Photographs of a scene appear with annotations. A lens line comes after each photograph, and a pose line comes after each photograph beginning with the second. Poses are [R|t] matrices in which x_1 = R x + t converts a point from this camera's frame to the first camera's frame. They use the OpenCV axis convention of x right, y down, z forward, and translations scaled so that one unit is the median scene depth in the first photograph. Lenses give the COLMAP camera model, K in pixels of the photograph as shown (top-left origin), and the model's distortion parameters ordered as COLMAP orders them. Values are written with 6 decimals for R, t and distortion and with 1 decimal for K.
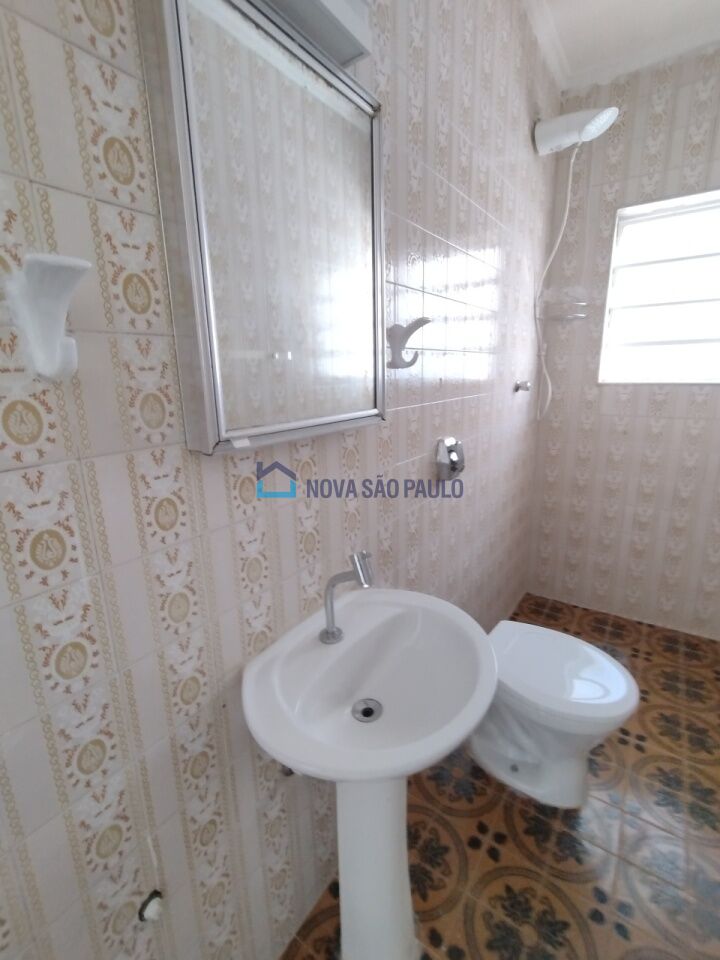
lens RADIAL K [[444.6, 0, 360.0], [0, 444.6, 480.0], [0, 0, 1]] dist [0.000301, 0.000227]
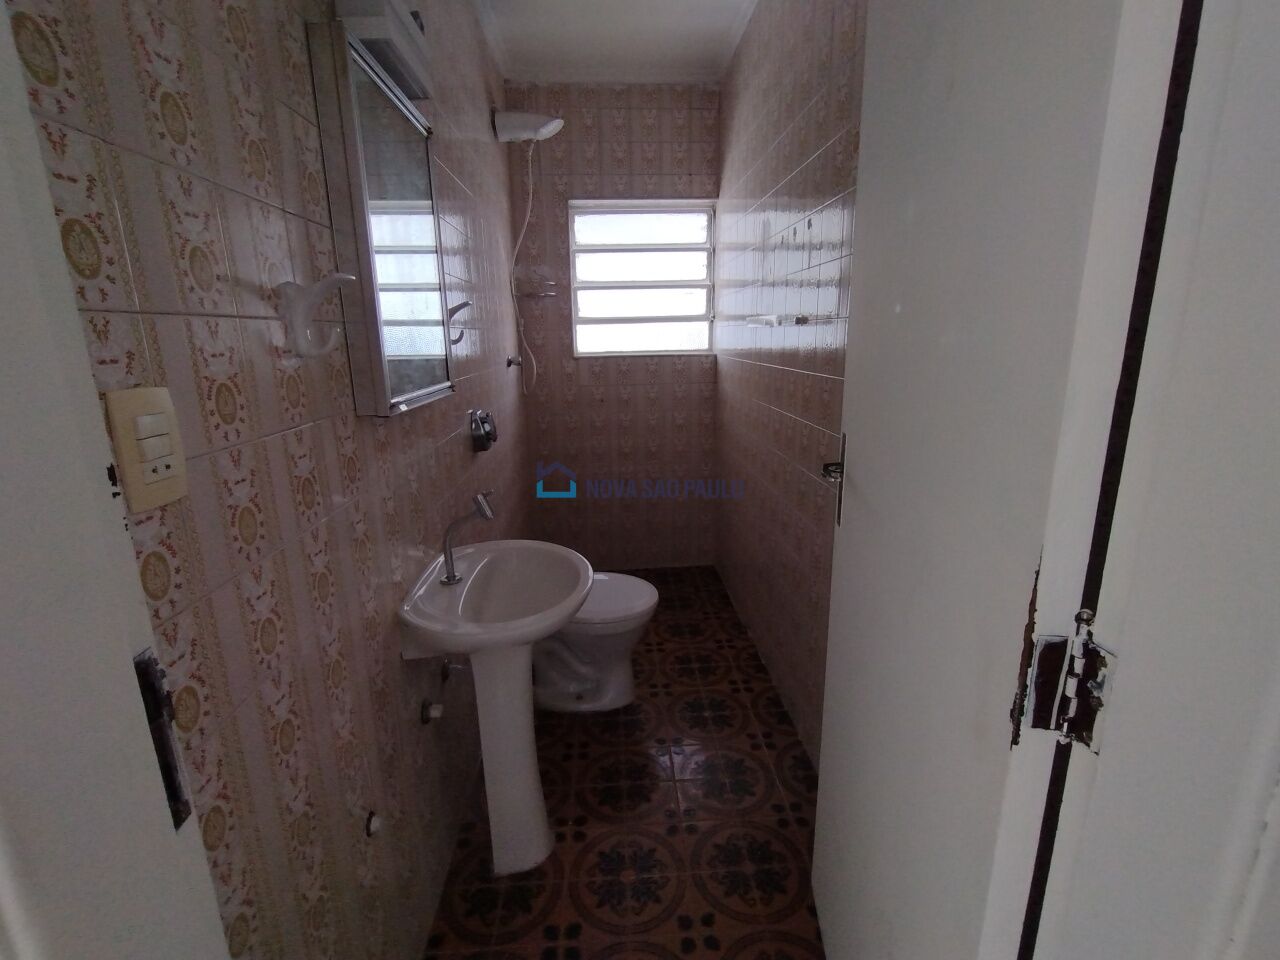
lens RADIAL K [[564.9, 0, 638.0], [0, 564.9, 462.6], [0, 0, 1]] dist [0.000178, 0.011611]
pose [[0.770856, -0.143210, 0.620703, -0.283405], [0.163240, 0.986274, 0.024826, 0.030194], [-0.615738, 0.082186, 0.783653, -0.171778]]
